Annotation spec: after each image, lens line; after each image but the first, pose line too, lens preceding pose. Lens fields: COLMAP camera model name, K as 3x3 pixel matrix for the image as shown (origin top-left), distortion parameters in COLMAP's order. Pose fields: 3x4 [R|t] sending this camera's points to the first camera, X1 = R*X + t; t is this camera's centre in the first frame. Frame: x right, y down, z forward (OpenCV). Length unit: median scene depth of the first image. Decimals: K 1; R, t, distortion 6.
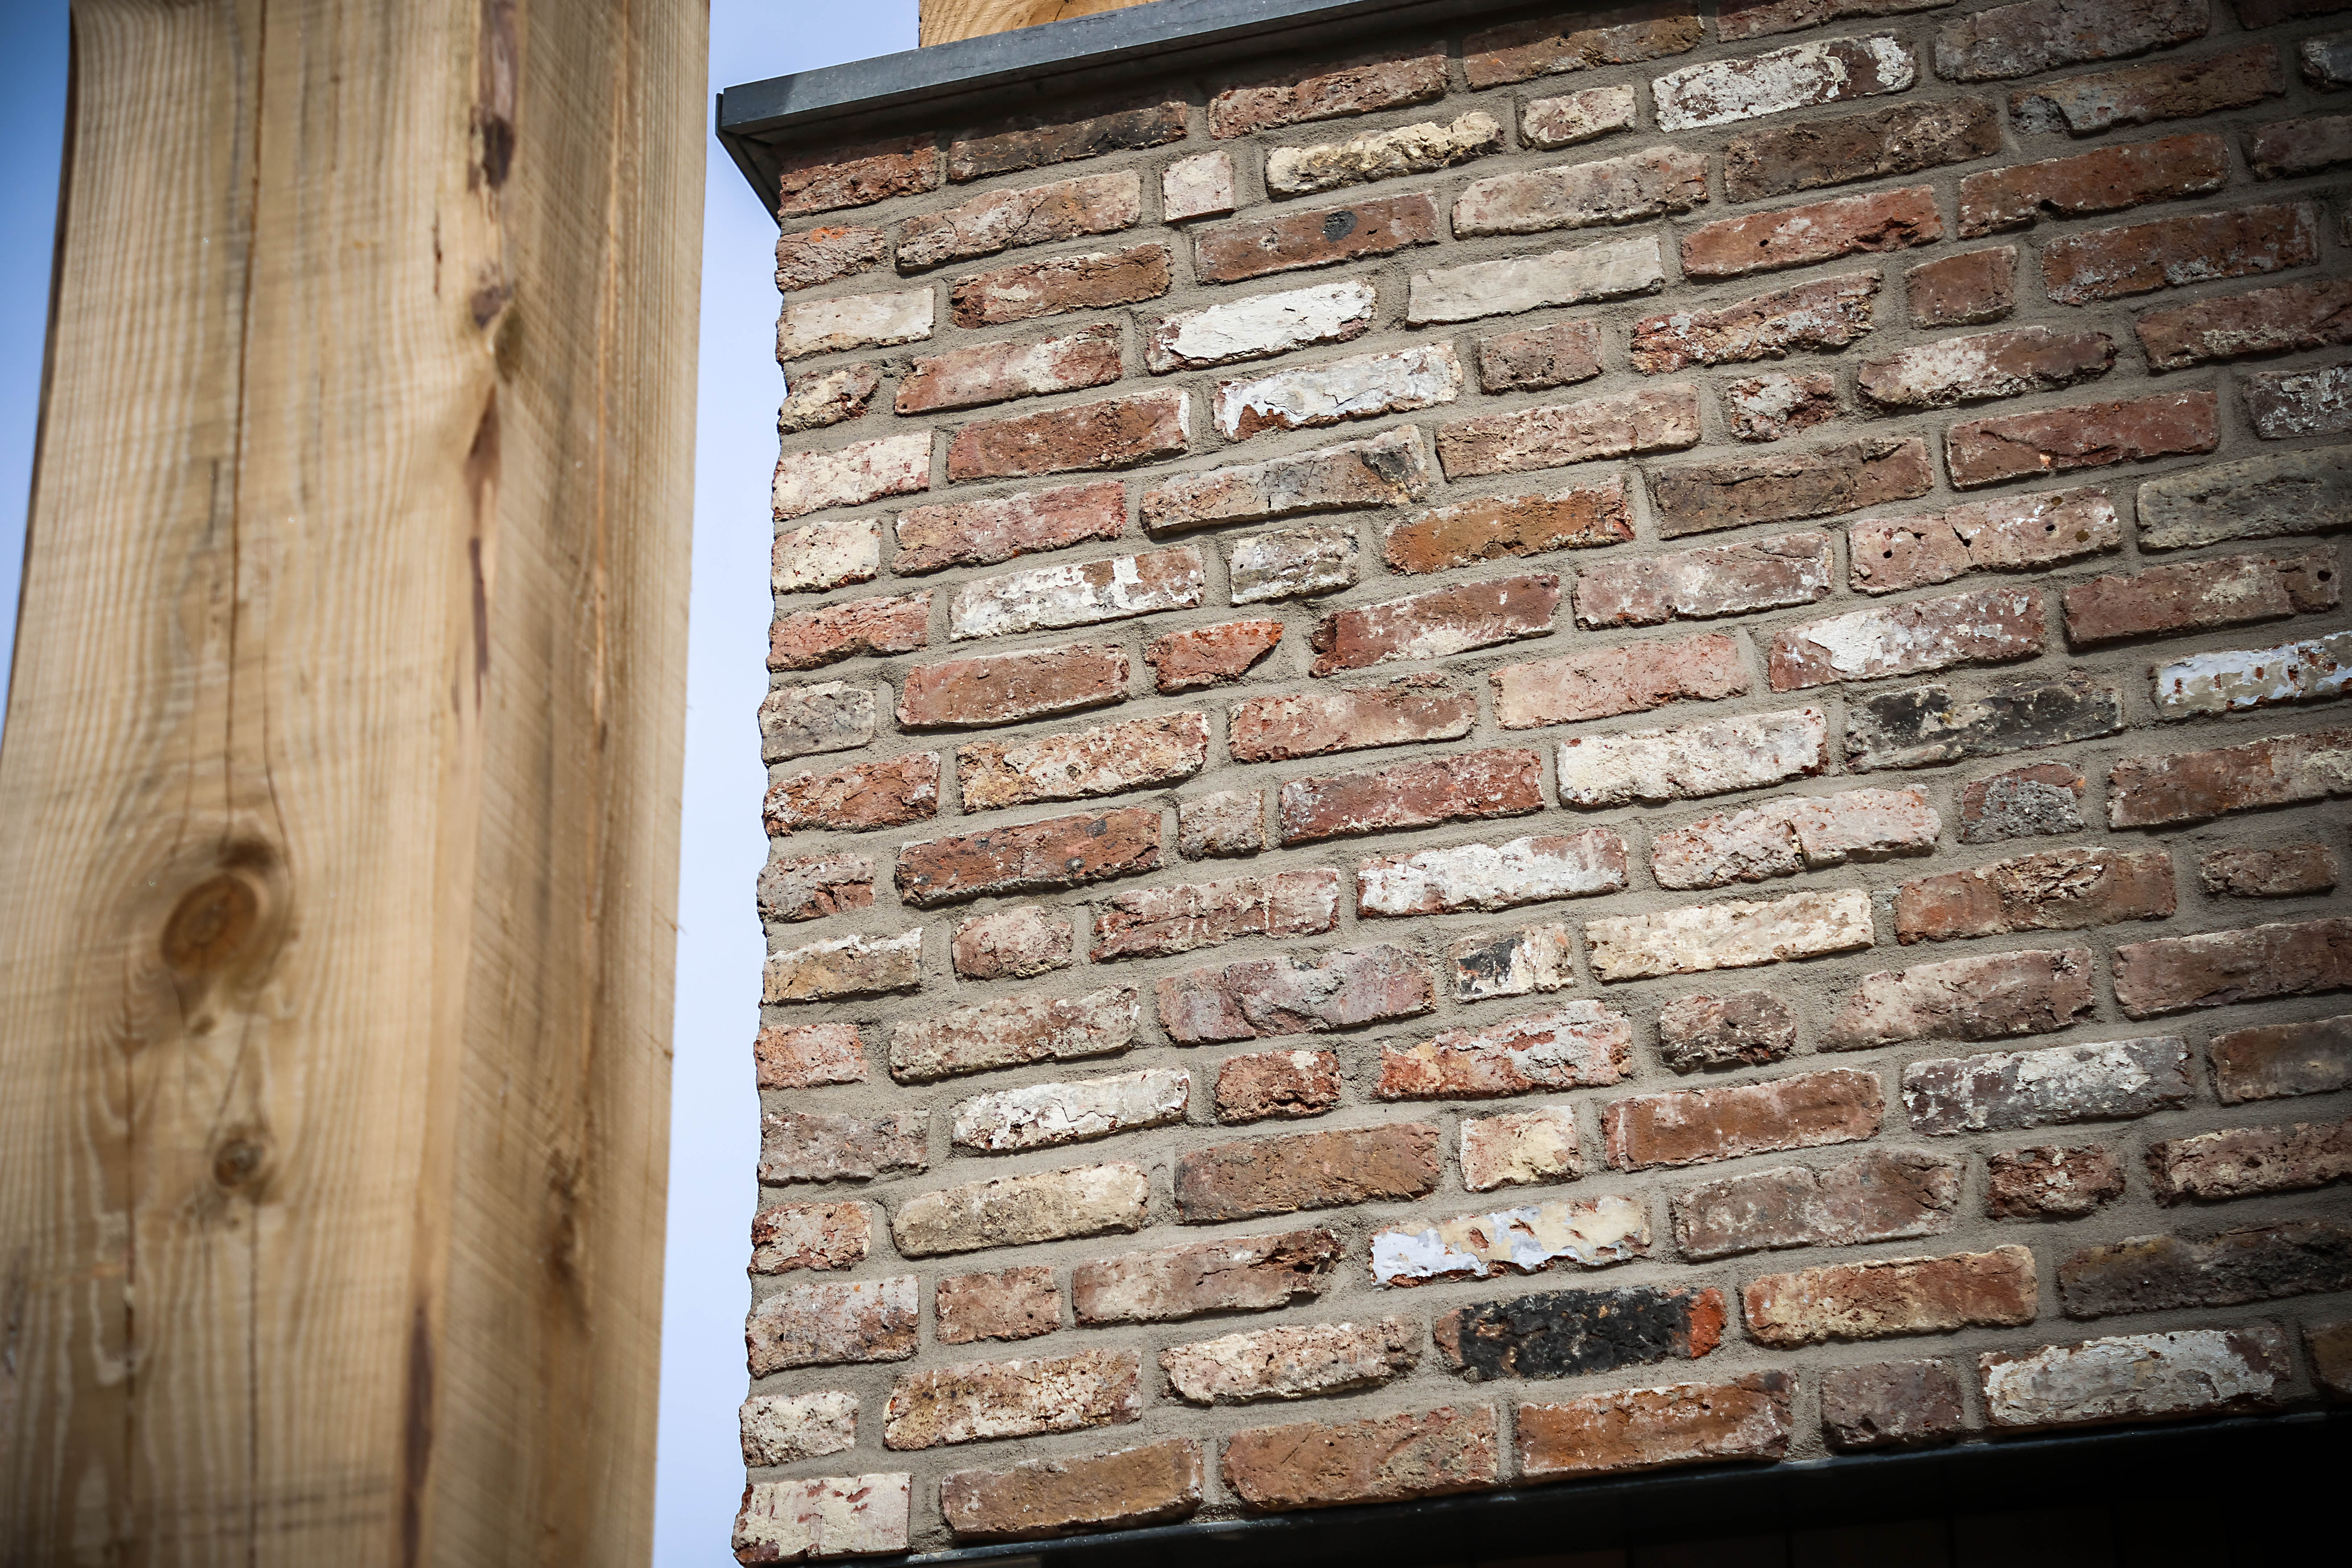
lens RADIAL K [[4689.1, 0, 1176.0], [0, 4689.1, 784.0], [0, 0, 1]] dist [0.018499, 0.418401]
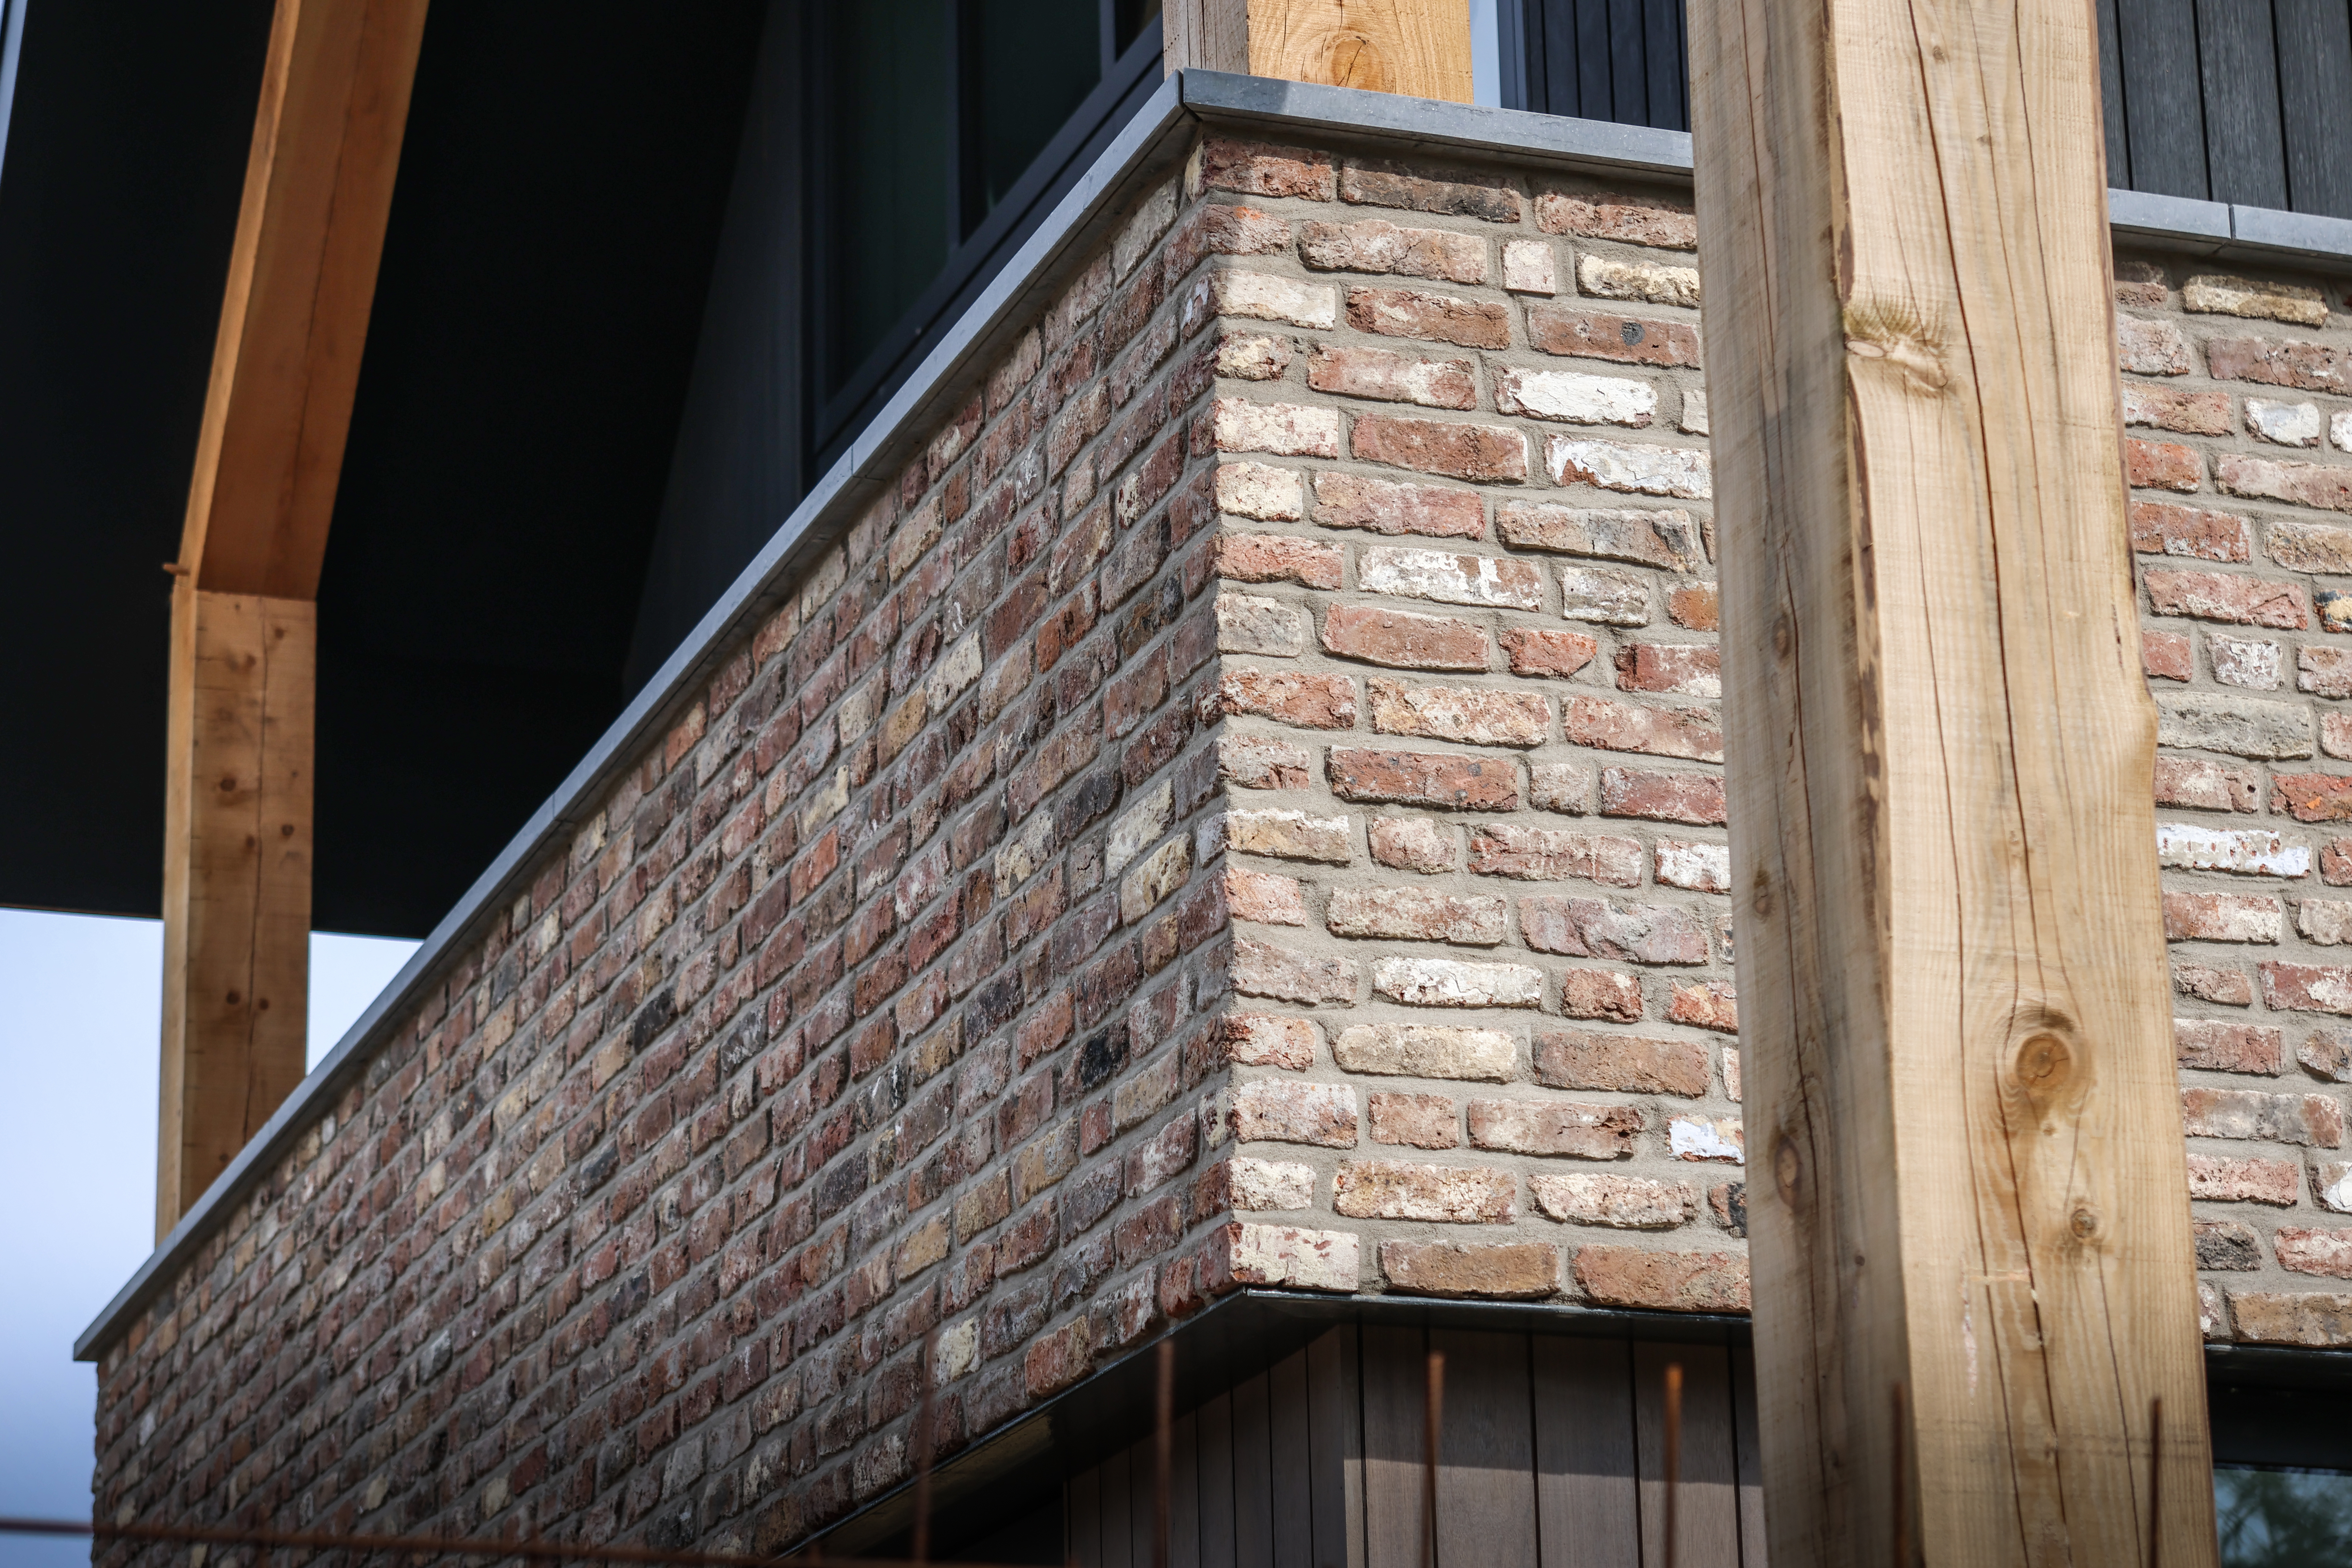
lens RADIAL K [[5463.3, 0, 1176.0], [0, 5463.3, 784.0], [0, 0, 1]] dist [0.047885, 0.581869]
pose [[0.792864, 0.172885, 0.584361, -1.016287], [-0.263073, 0.962062, 0.072311, -0.078727], [-0.549690, -0.211063, 0.808266, -0.226932]]
